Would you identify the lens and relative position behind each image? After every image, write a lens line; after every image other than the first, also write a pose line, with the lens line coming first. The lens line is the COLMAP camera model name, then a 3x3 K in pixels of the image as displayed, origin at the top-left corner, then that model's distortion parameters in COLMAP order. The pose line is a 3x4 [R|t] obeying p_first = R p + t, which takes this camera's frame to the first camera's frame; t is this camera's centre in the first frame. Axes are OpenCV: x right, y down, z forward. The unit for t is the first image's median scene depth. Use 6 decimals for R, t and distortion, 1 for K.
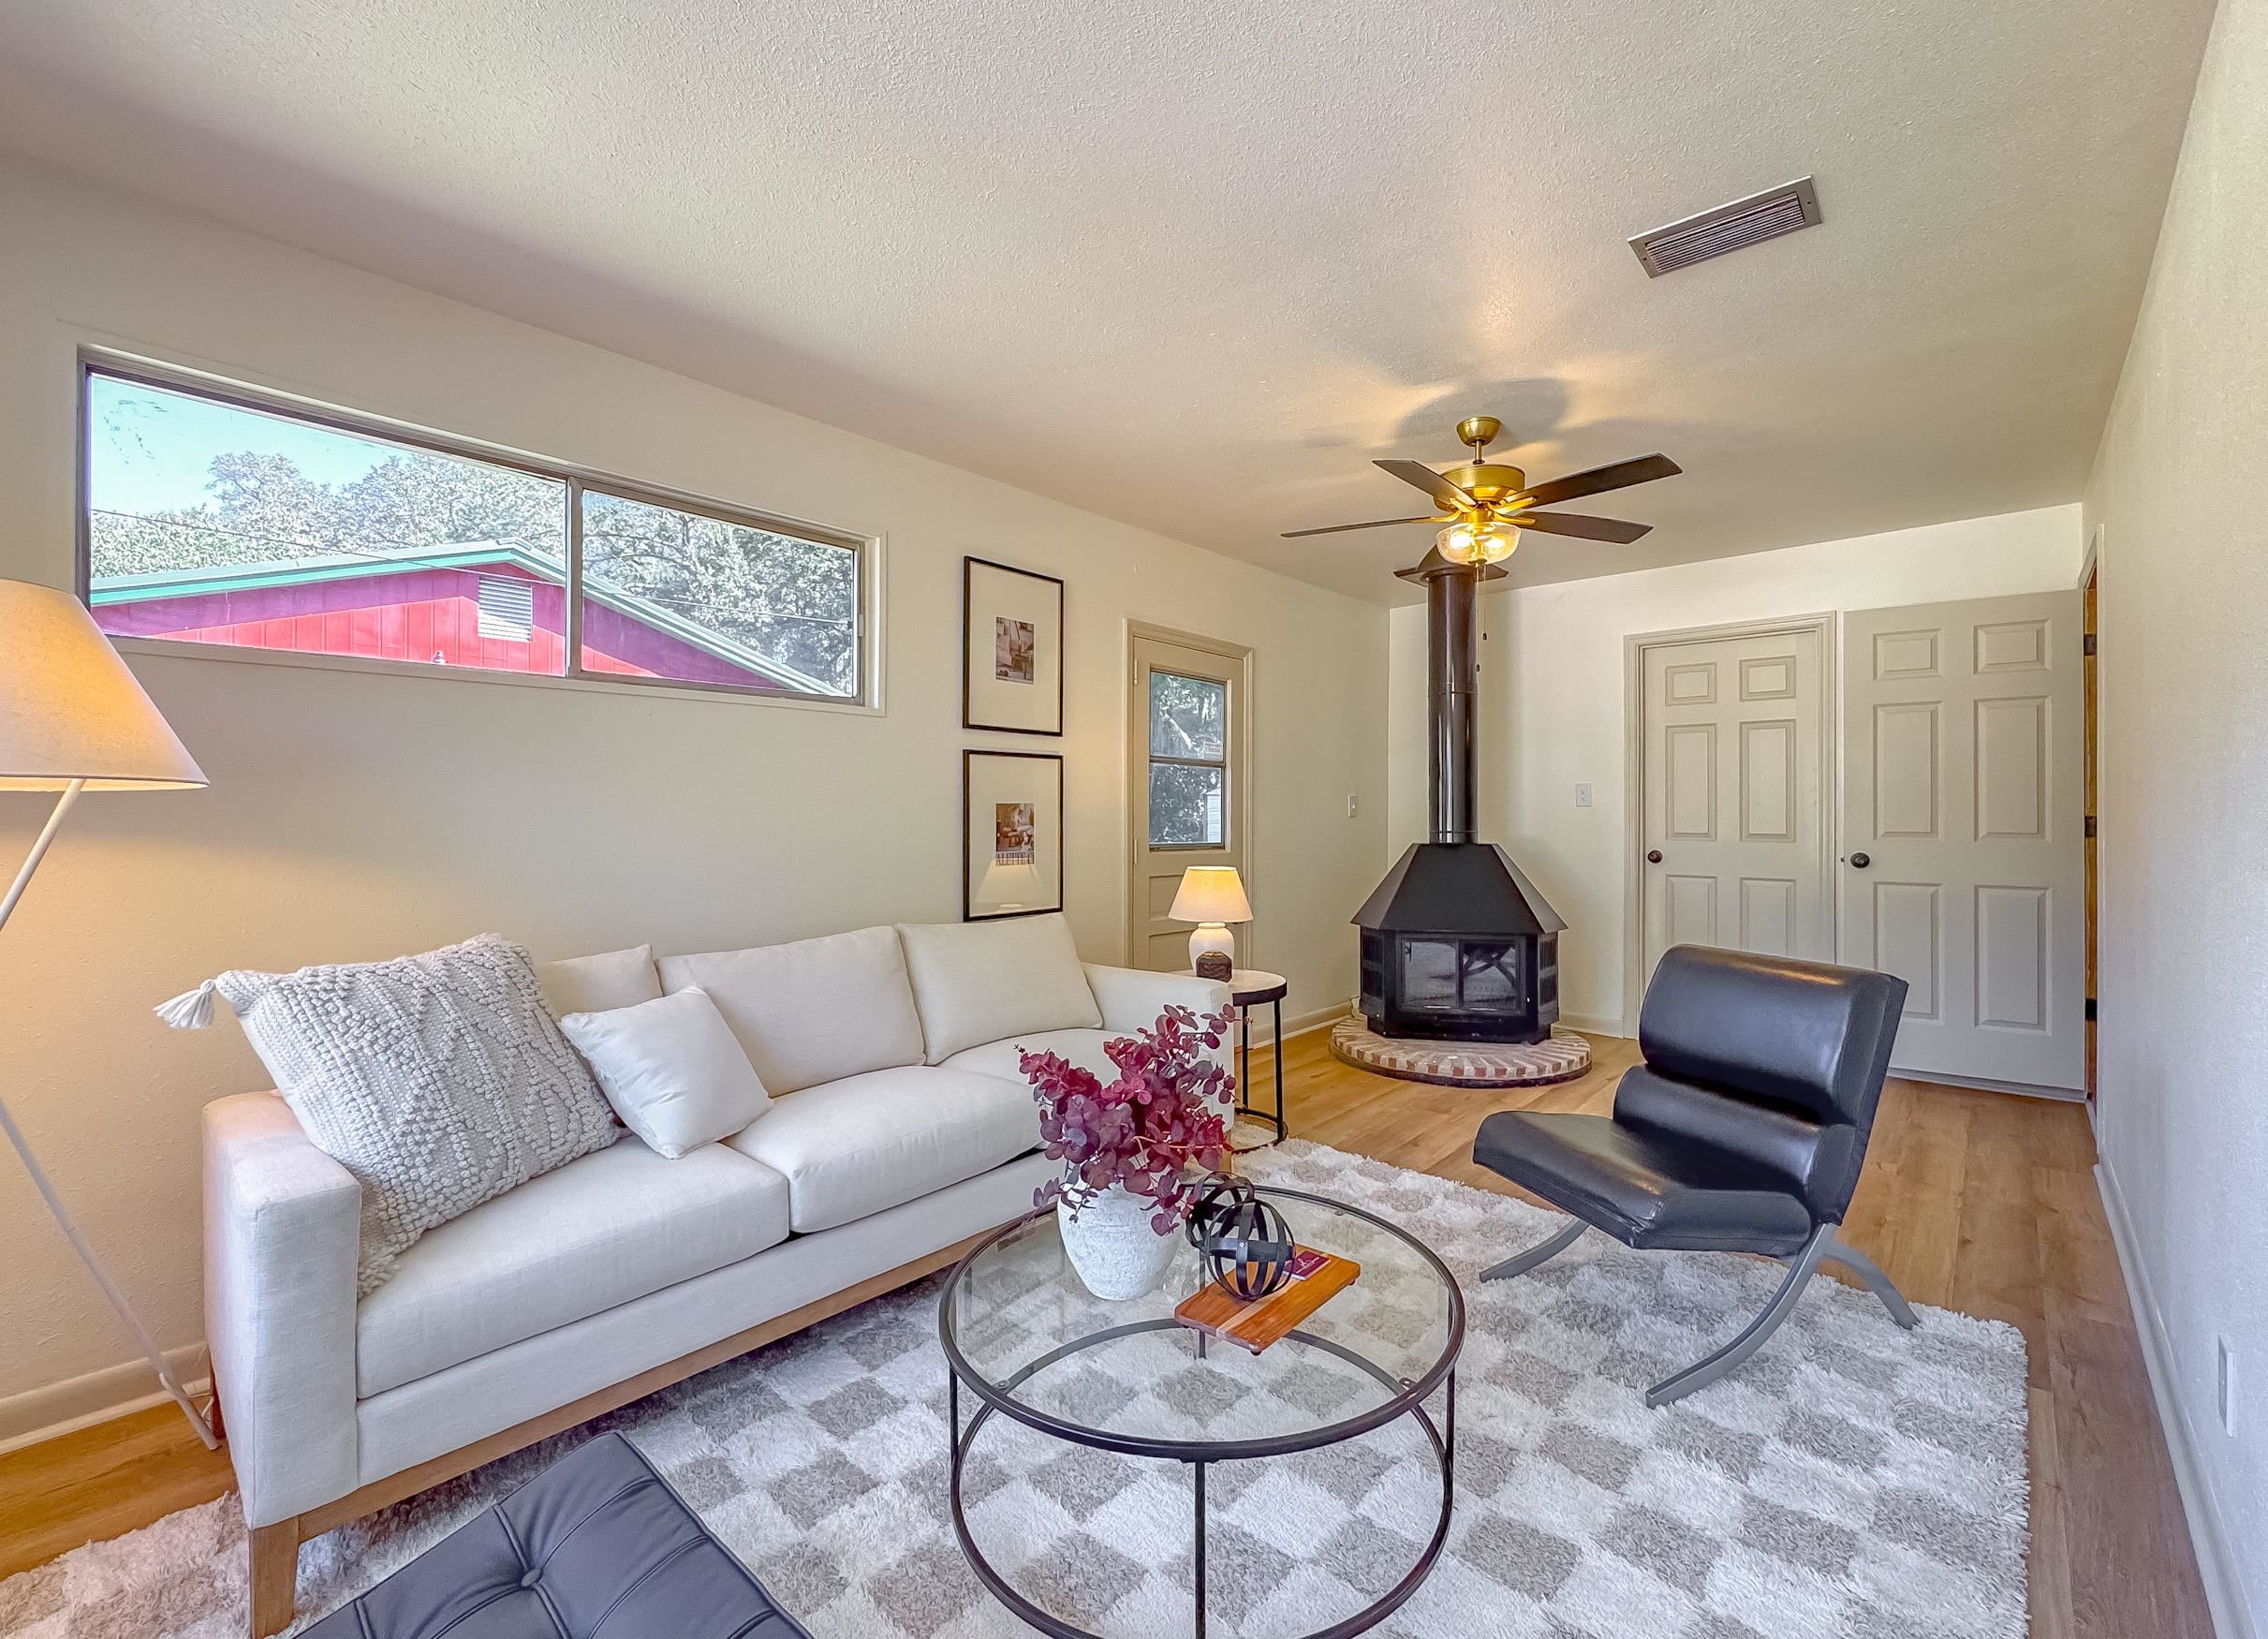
lens RADIAL K [[947.4, 0, 1134.0], [0, 947.4, 819.5], [0, 0, 1]] dist [0.001114, 0.000088]
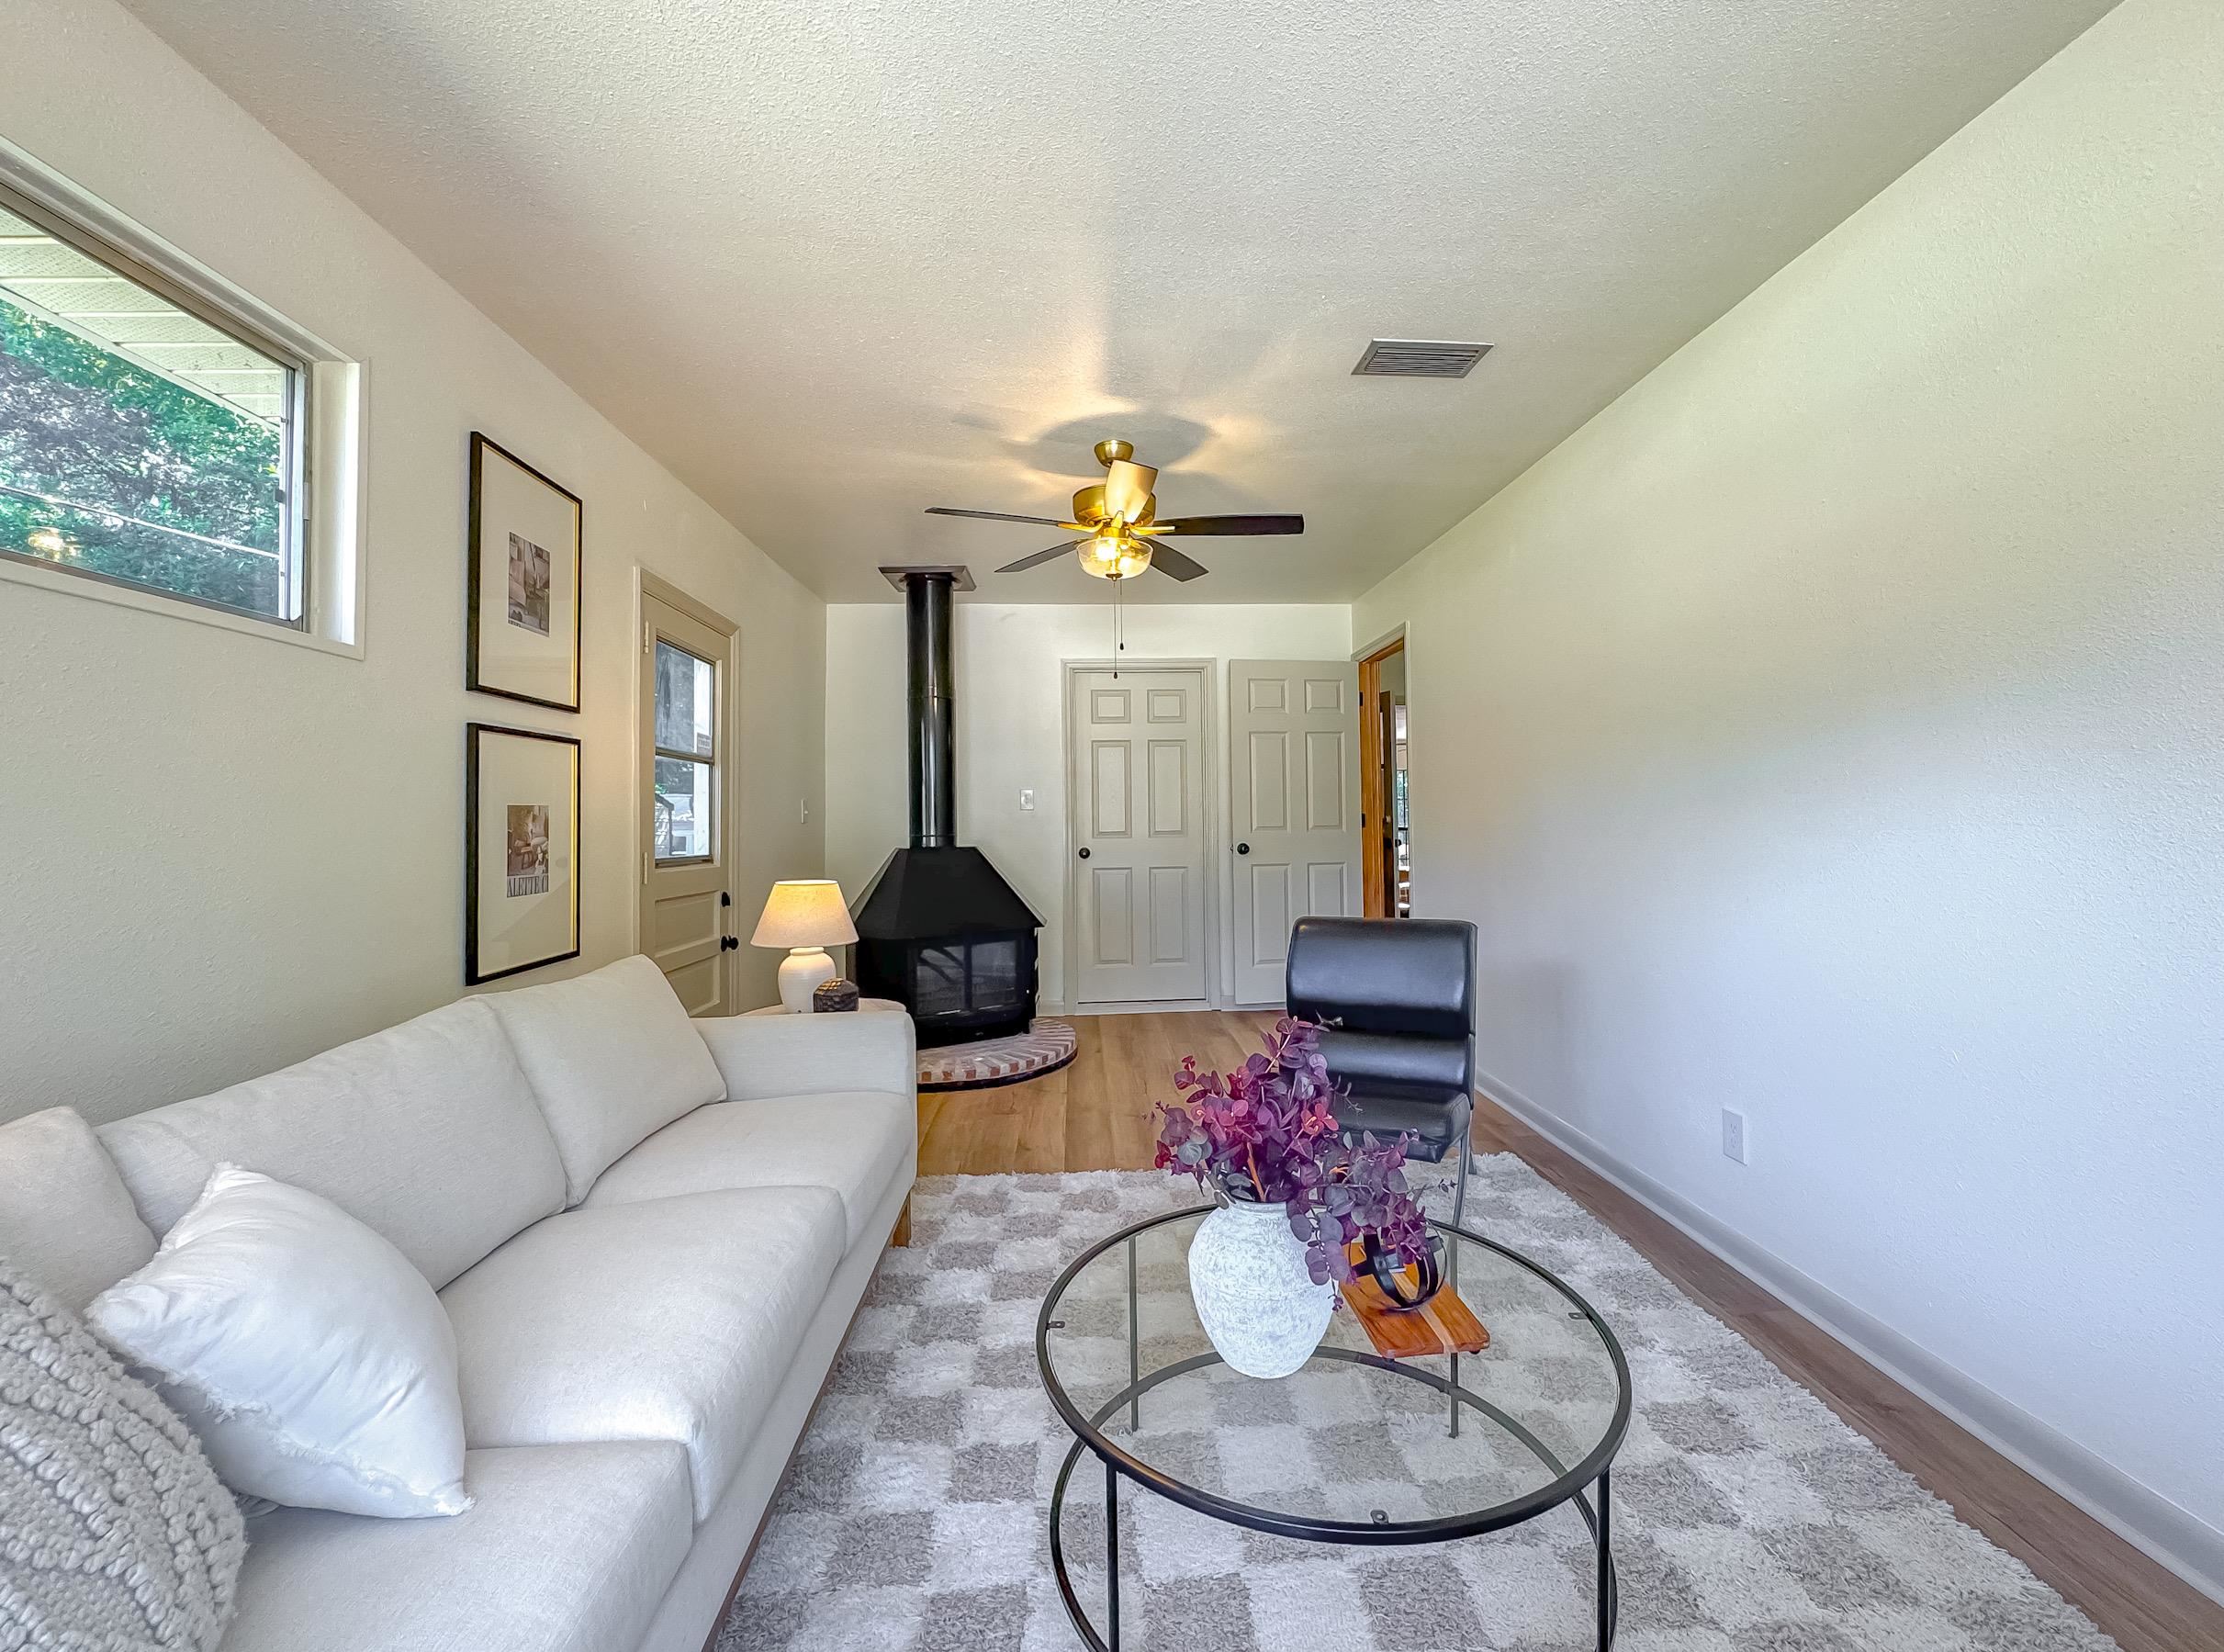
lens RADIAL K [[944.4, 0, 1115.9], [0, 944.4, 801.4], [0, 0, 1]] dist [-0.002103, -0.000499]
pose [[0.706711, 0.002563, 0.707498, -0.306656], [0.018813, 0.999572, -0.022414, 0.003627], [-0.707252, 0.029151, 0.706360, 0.208709]]
